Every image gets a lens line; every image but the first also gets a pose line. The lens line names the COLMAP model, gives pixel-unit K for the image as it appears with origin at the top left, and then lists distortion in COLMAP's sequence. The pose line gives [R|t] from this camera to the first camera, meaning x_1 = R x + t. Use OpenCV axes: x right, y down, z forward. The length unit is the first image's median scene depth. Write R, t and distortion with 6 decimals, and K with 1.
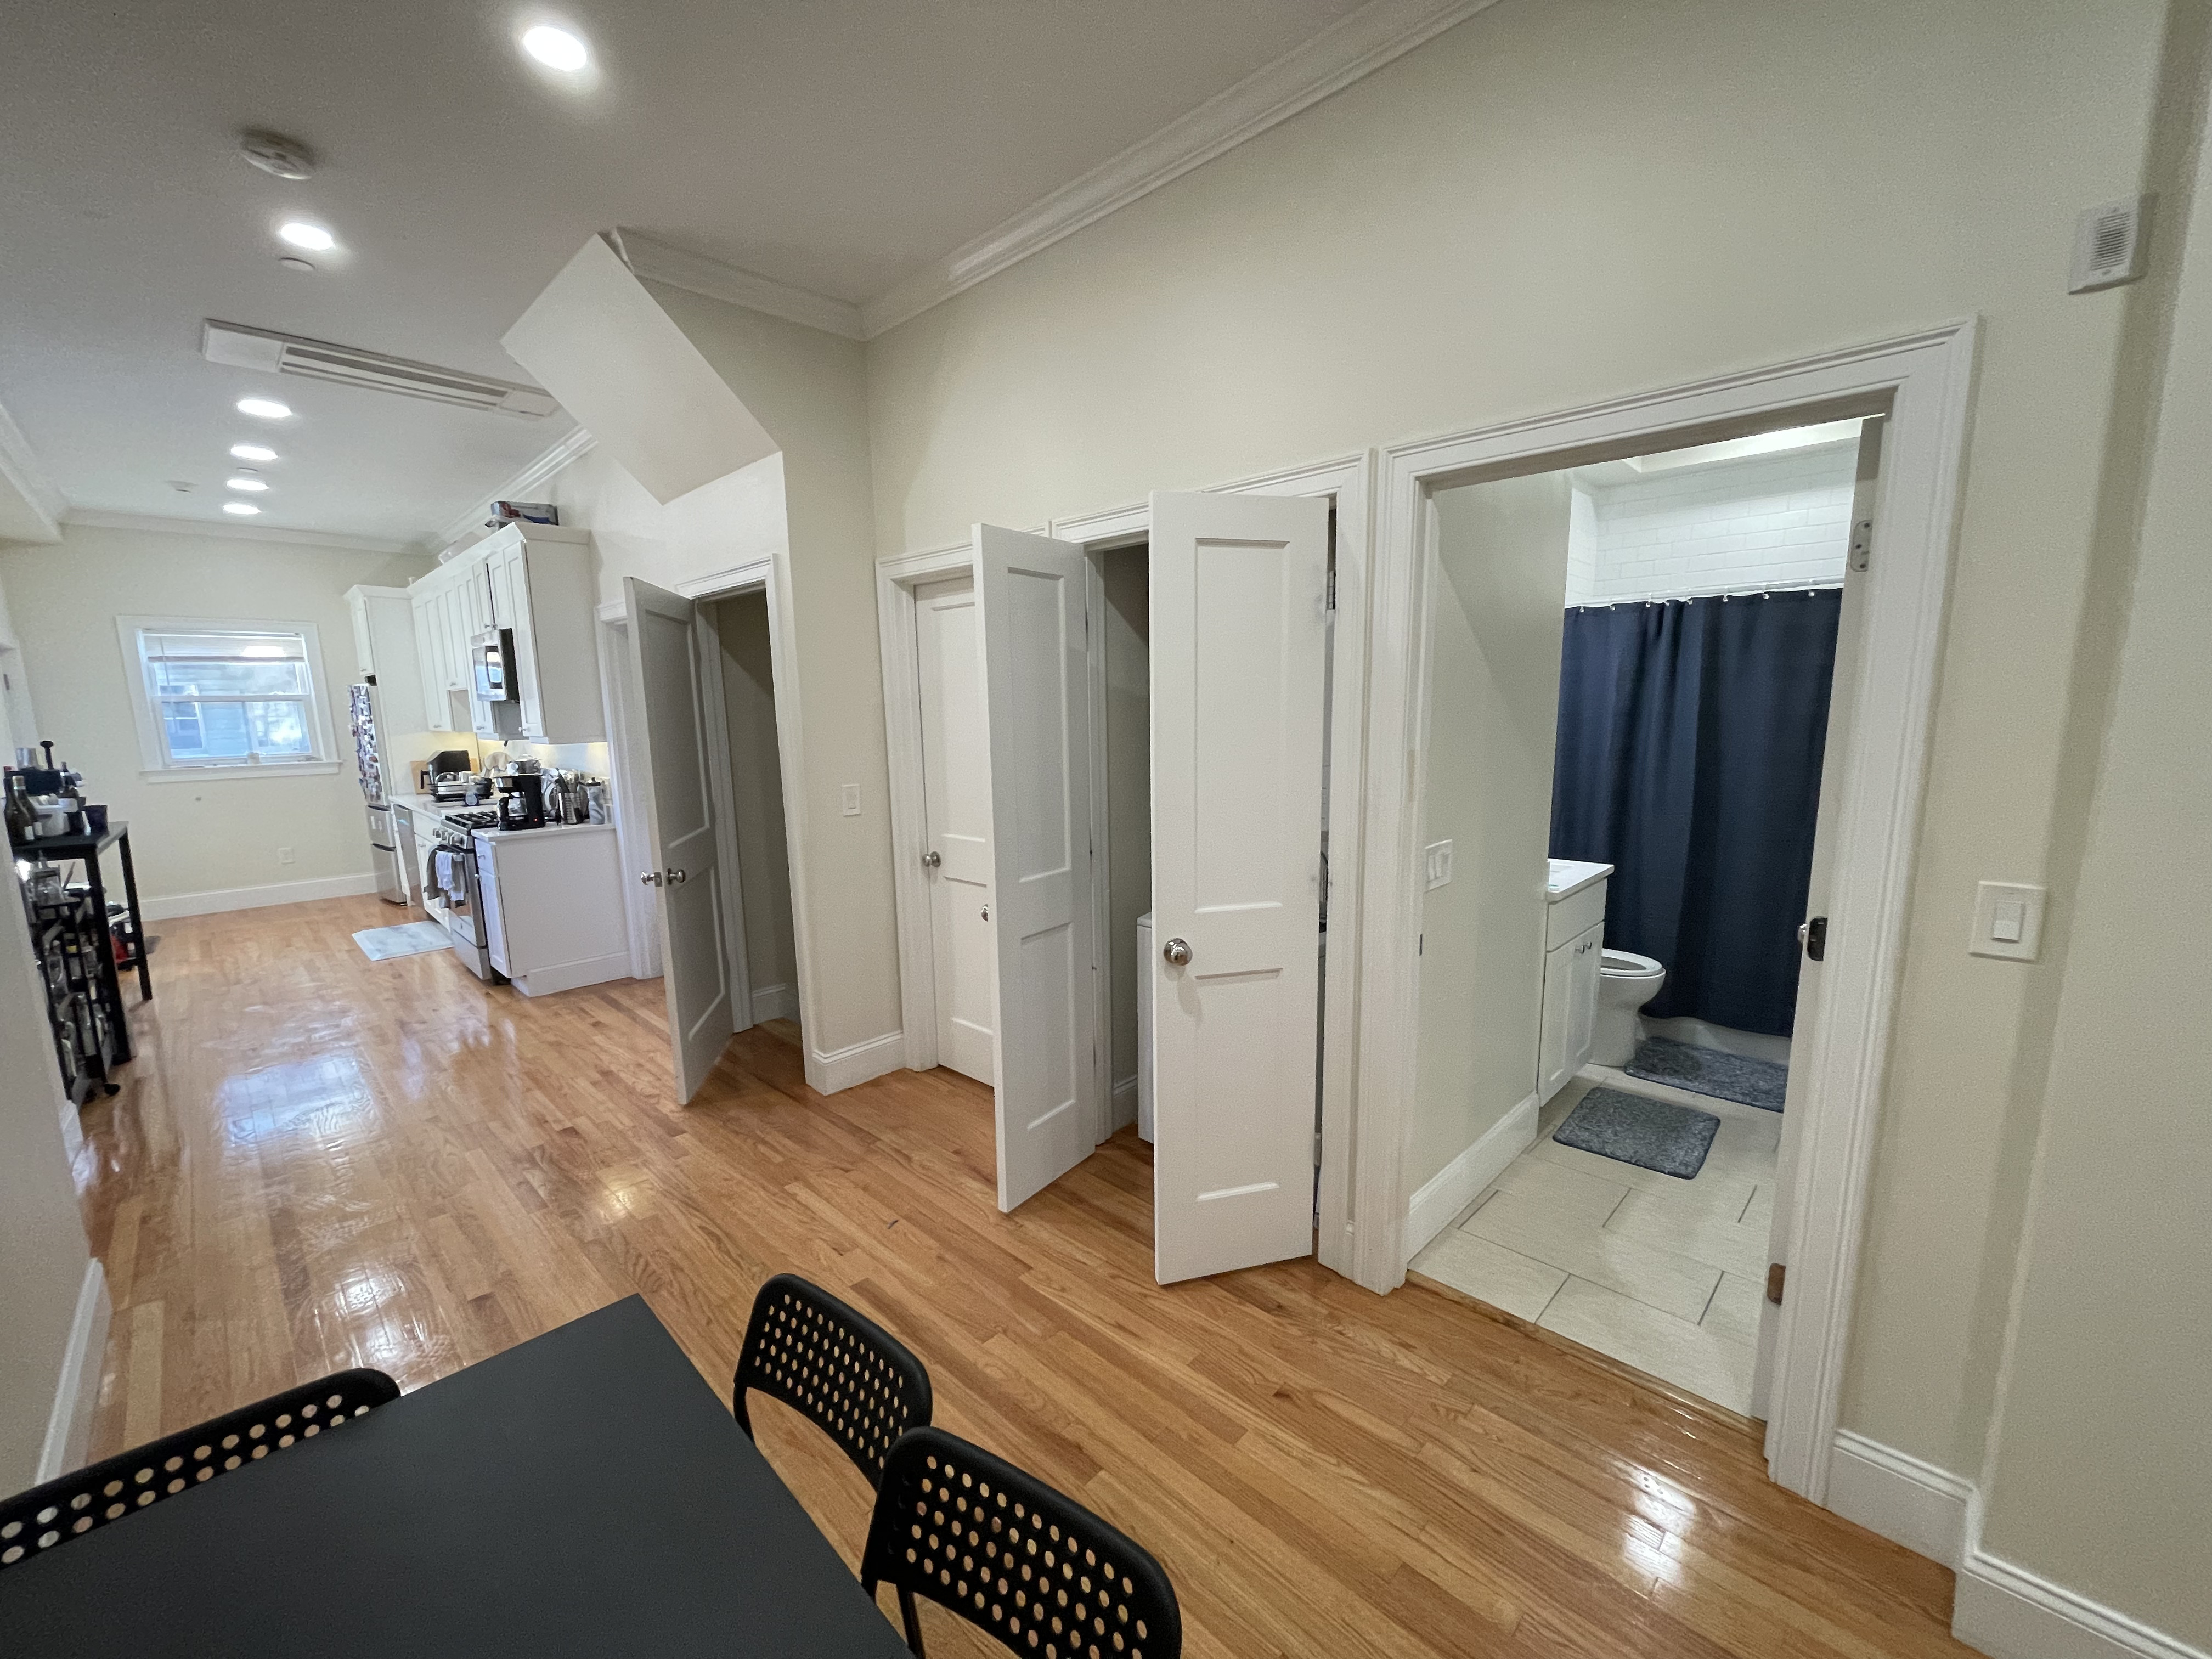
lens RADIAL K [[887.8, 0, 1107.7], [0, 887.8, 840.5], [0, 0, 1]] dist [0.002478, -0.000984]
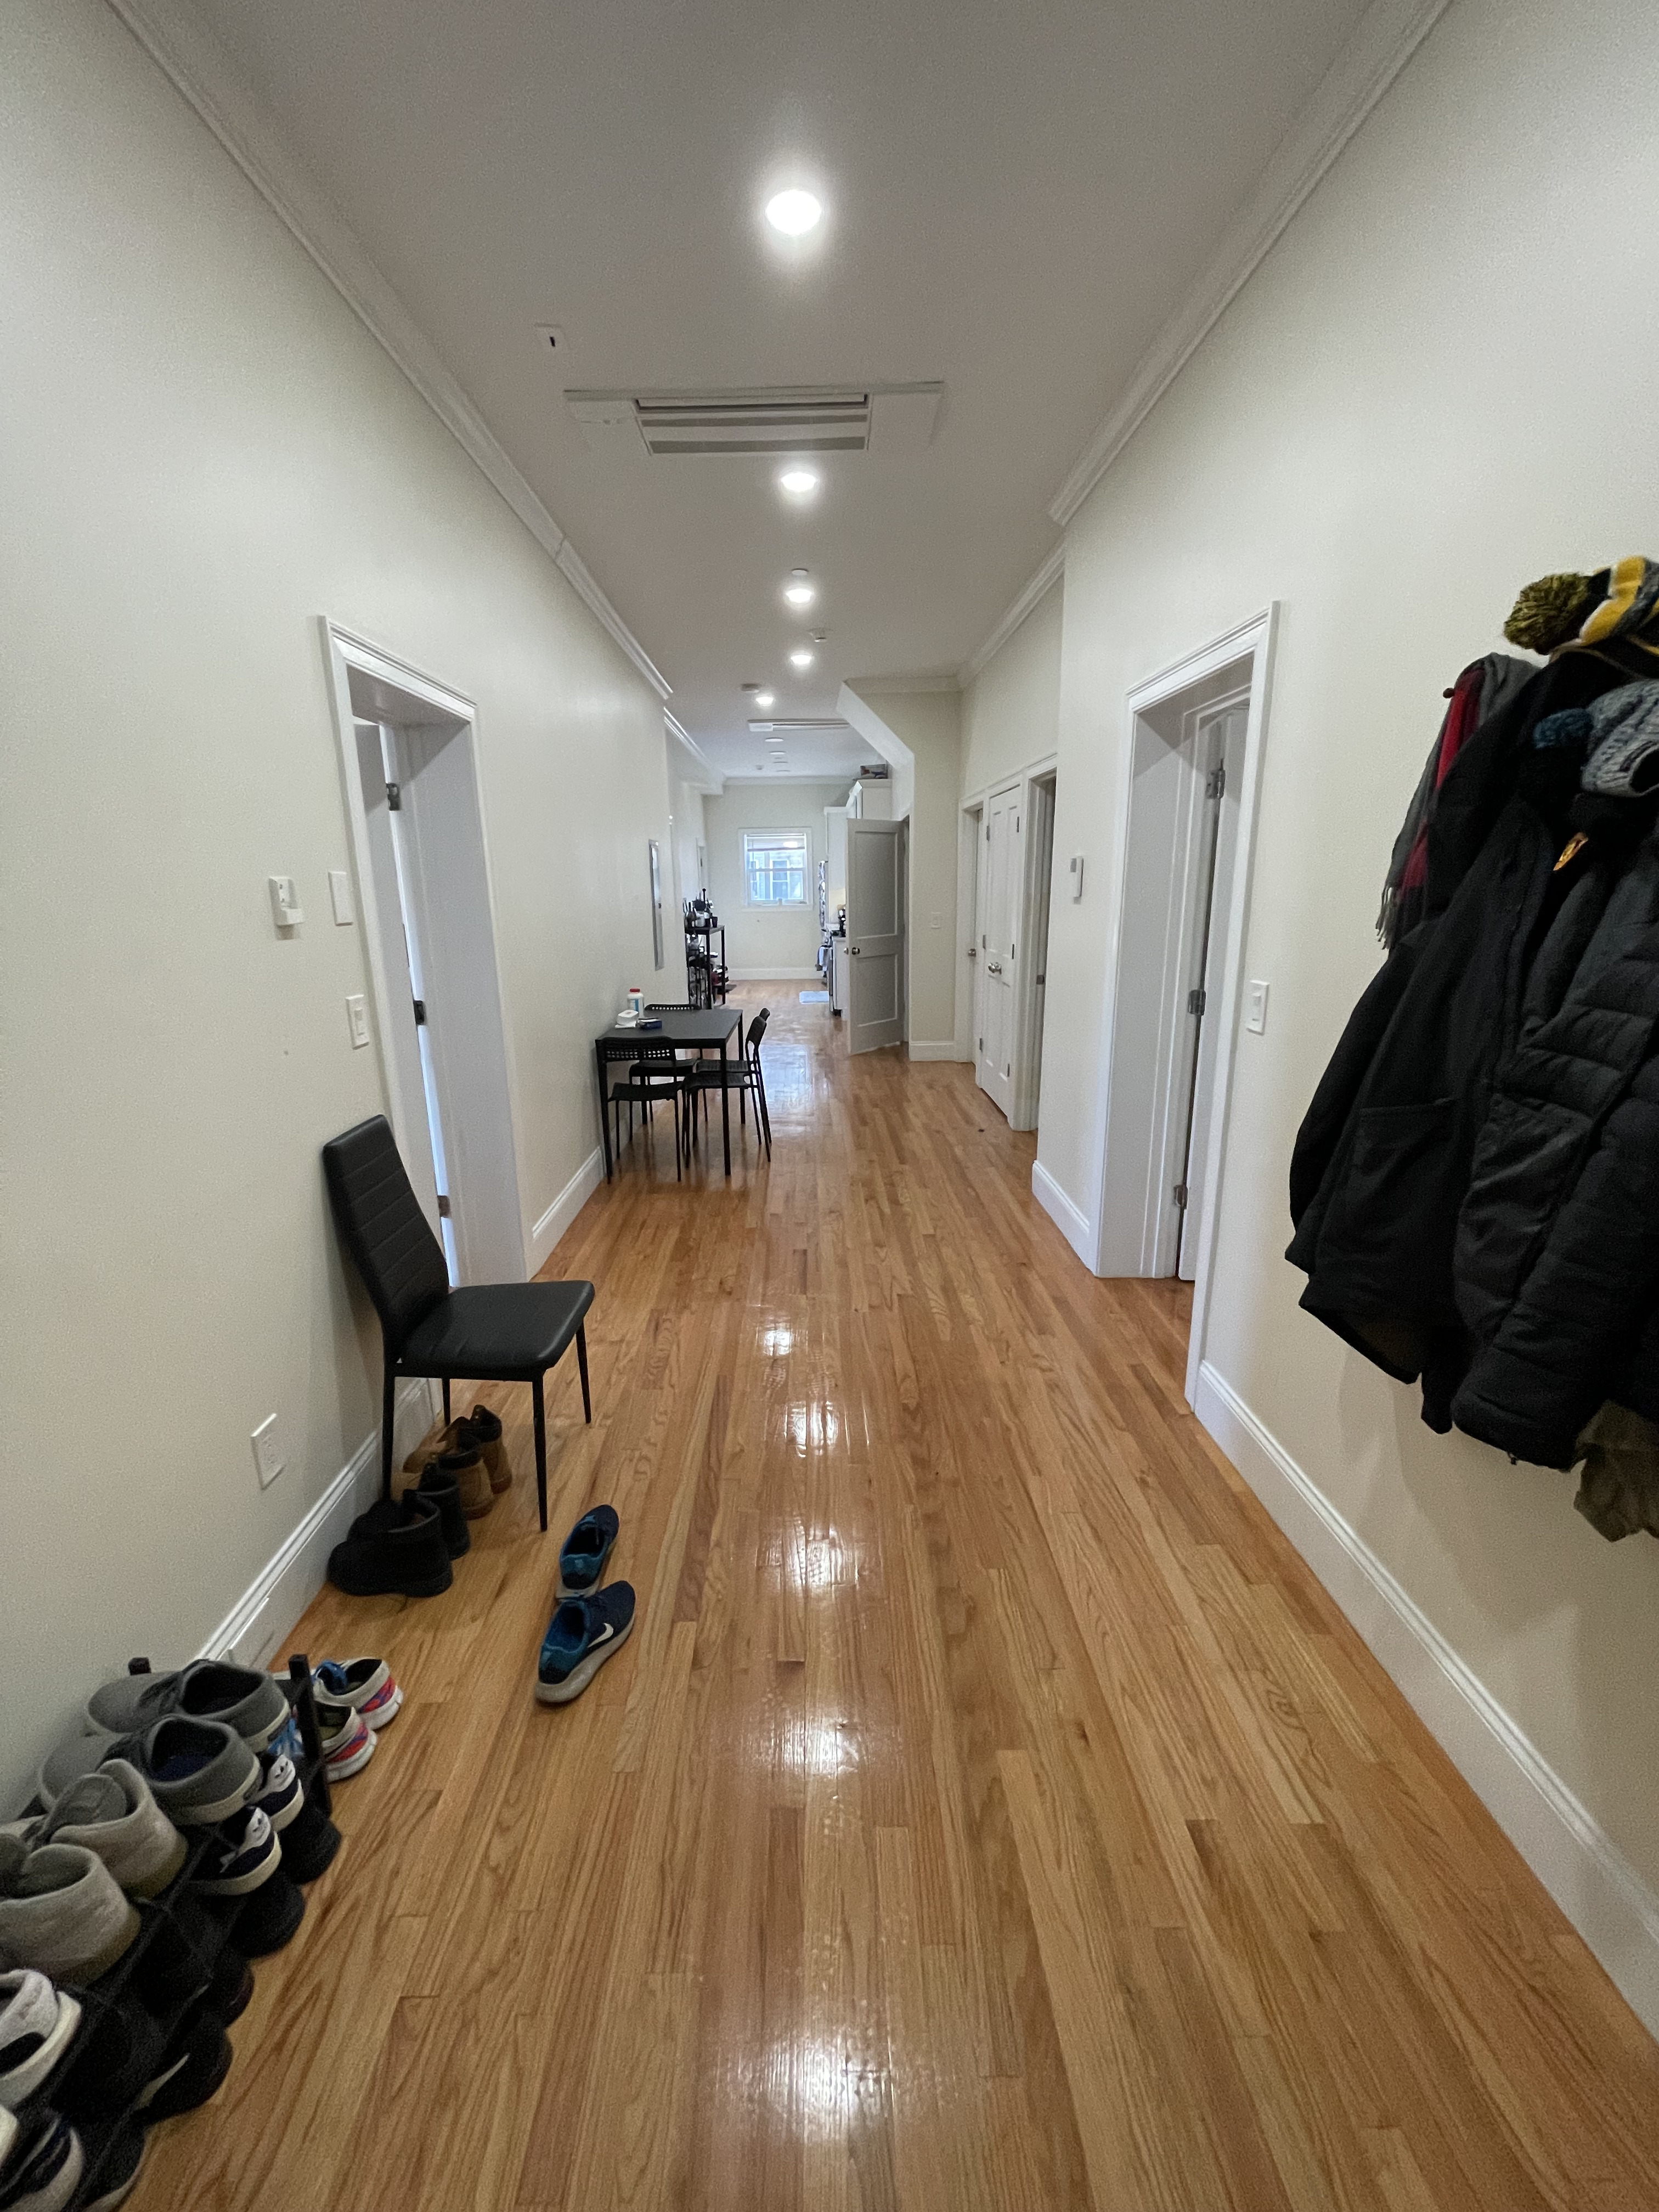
lens RADIAL K [[887.8, 0, 822.5], [0, 887.8, 1102.0], [0, 0, 1]] dist [0.002478, -0.000984]
pose [[0.709343, 0.172105, -0.683529, 0.554231], [-0.098363, 0.984414, 0.145786, 0.051570], [0.697966, -0.036178, 0.715216, -0.371289]]
